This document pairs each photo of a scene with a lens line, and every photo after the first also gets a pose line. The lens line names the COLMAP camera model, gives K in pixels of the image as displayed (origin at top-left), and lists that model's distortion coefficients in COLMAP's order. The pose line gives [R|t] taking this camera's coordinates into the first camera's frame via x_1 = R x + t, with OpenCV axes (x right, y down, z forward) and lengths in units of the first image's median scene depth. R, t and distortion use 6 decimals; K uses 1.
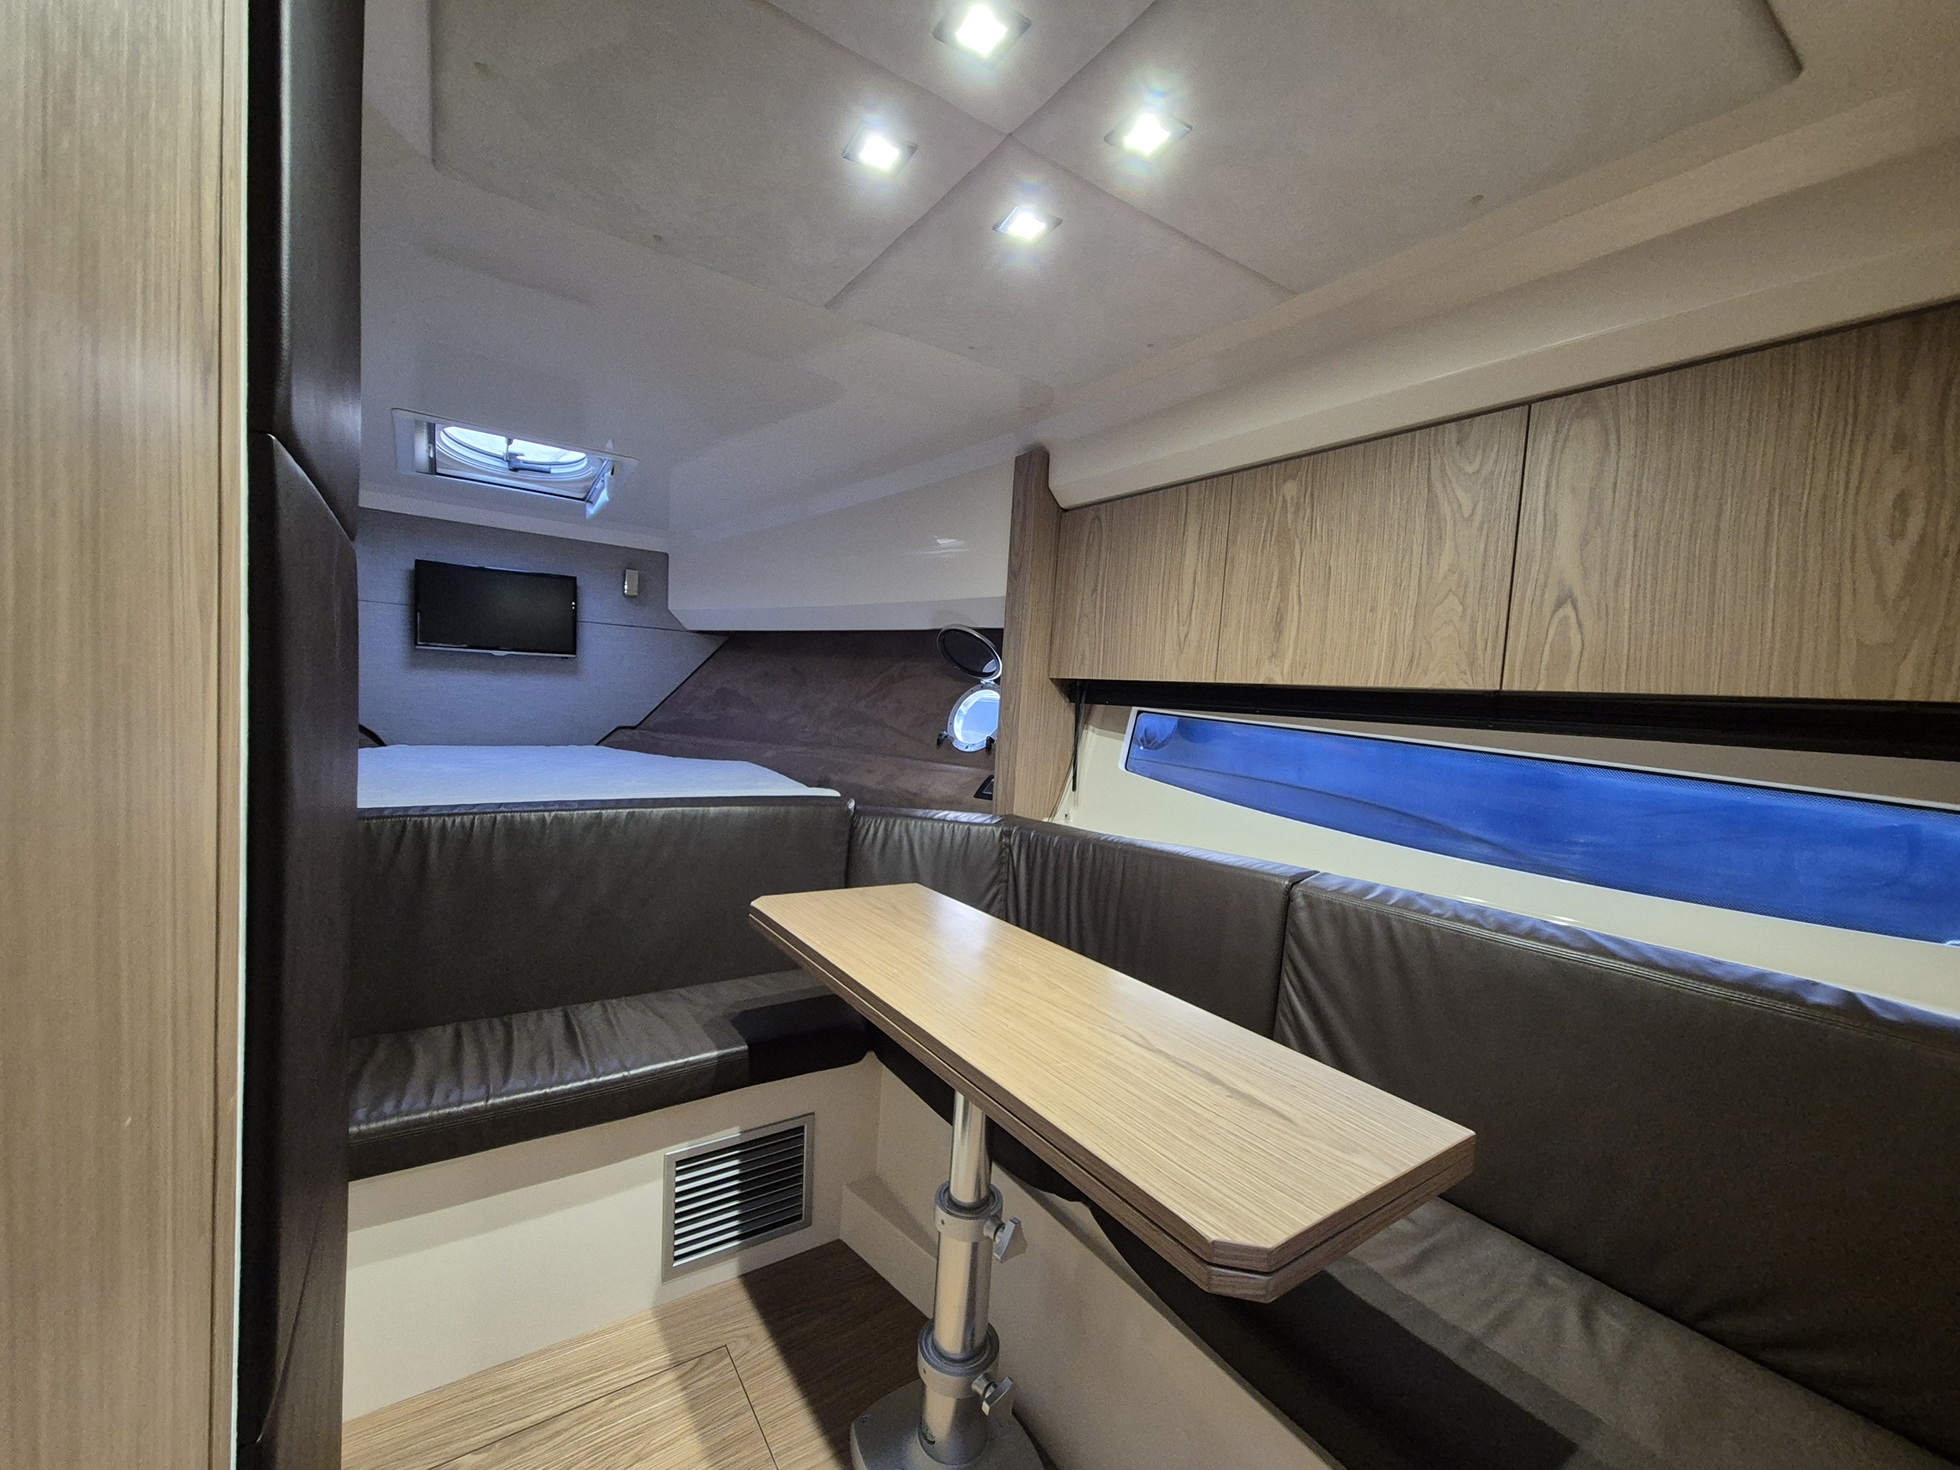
lens RADIAL K [[808.3, 0, 984.7], [0, 808.3, 734.3], [0, 0, 1]] dist [0.003827, 0.000154]
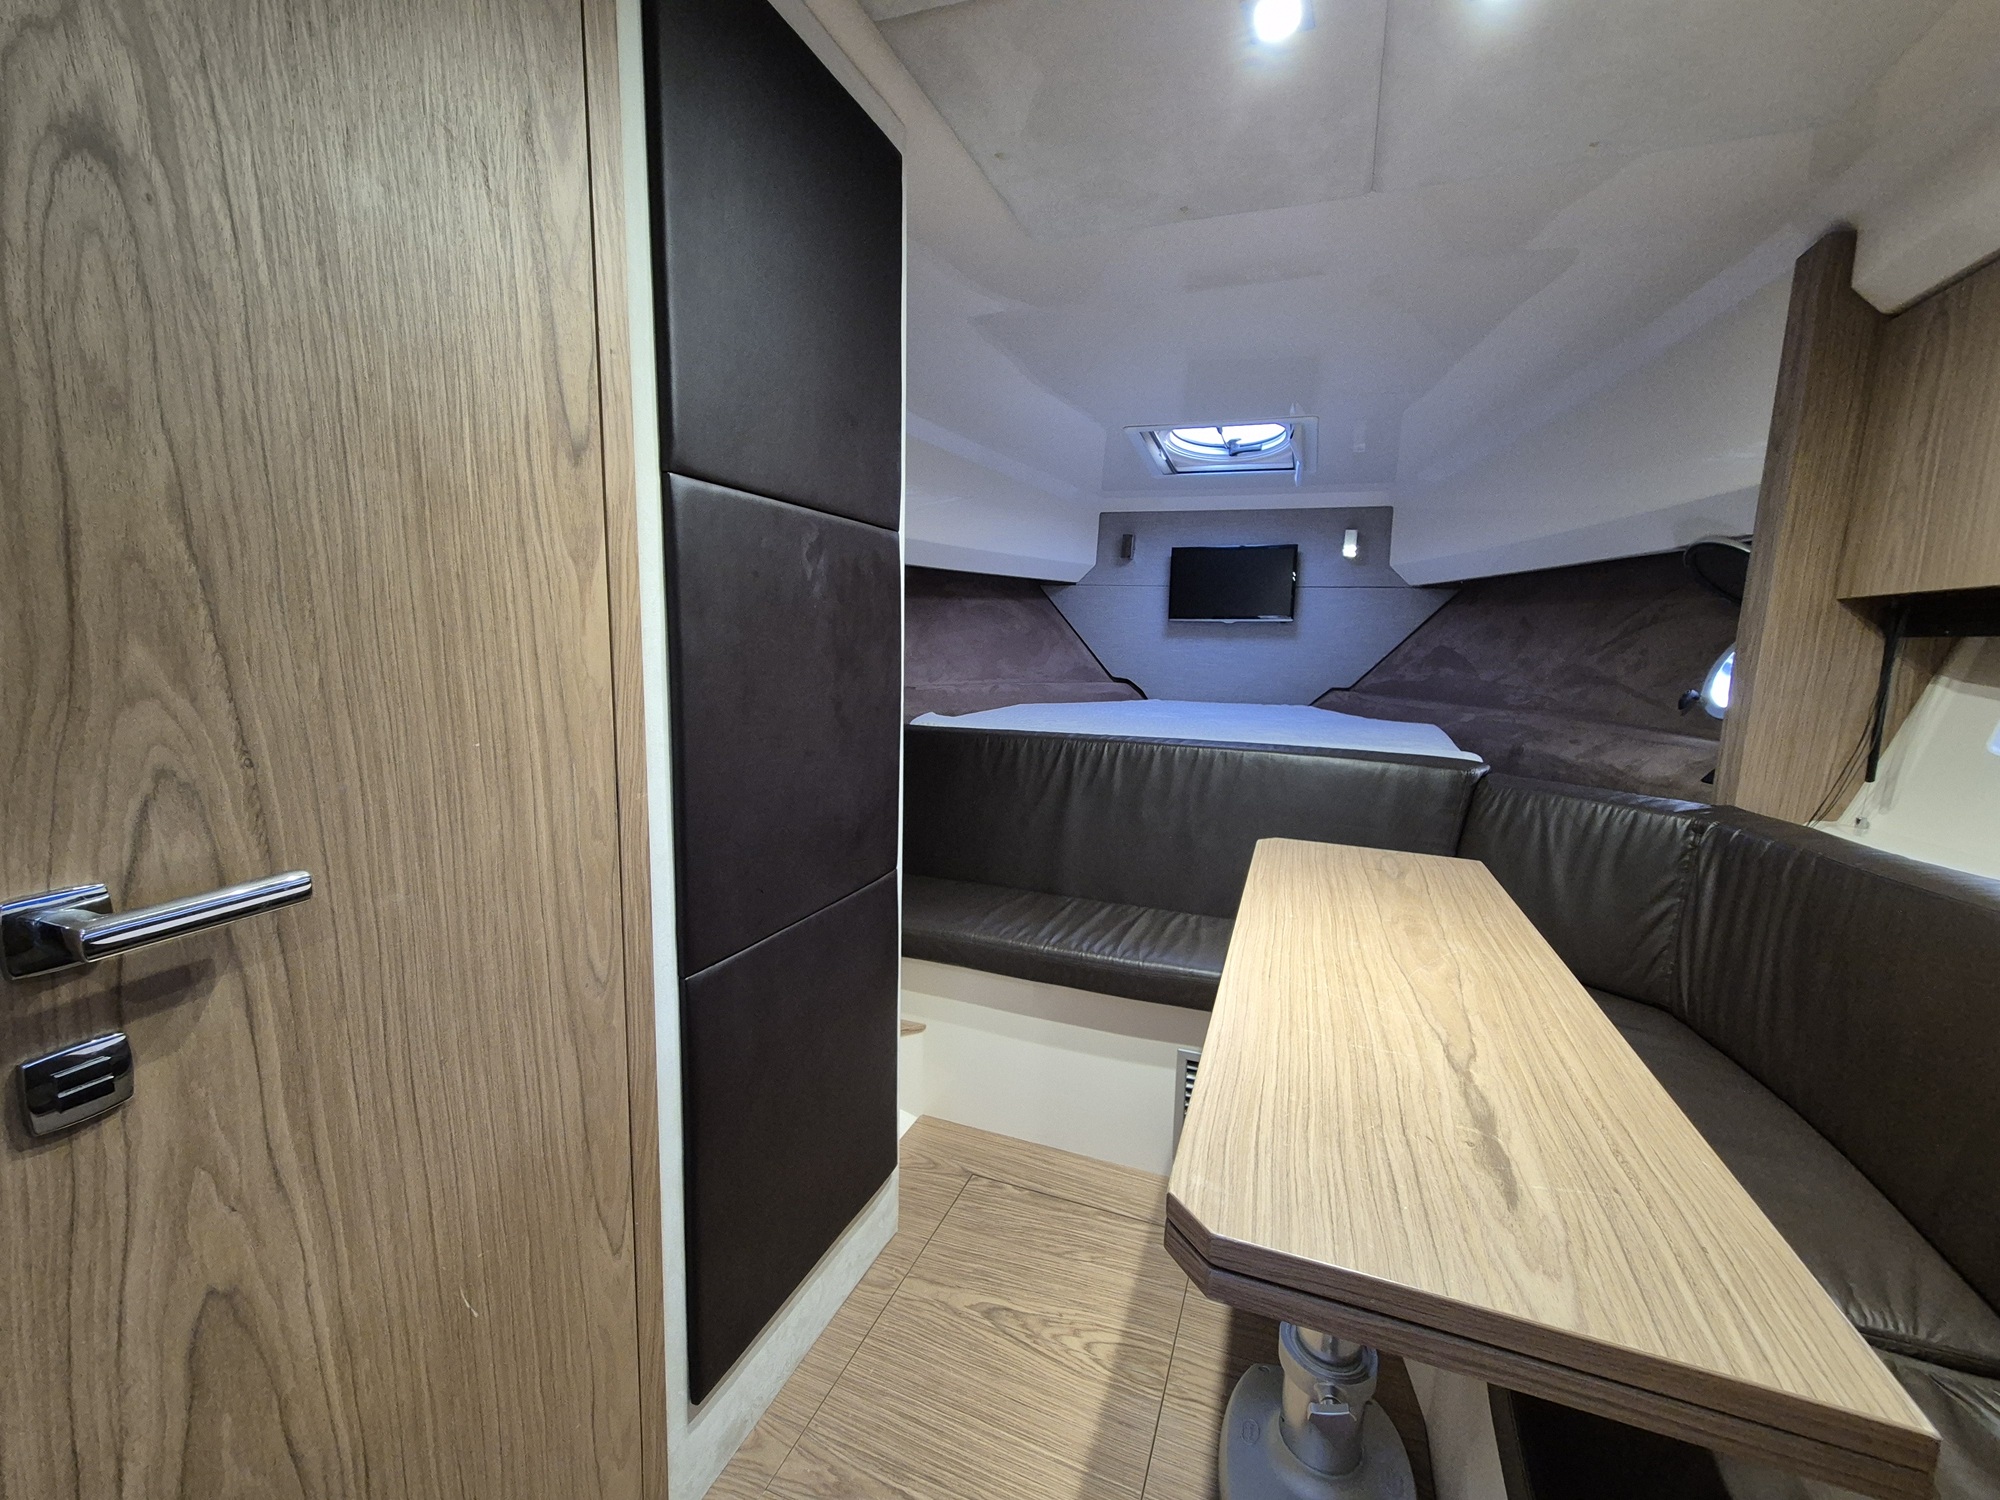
lens RADIAL K [[824.0, 0, 1000.0], [0, 824.0, 750.0], [0, 0, 1]] dist [0.000102, -0.000595]
pose [[0.563487, 0.067634, -0.823352, 0.227556], [-0.032964, 0.997690, 0.059395, 0.027722], [0.825467, -0.006327, 0.564415, 0.093137]]
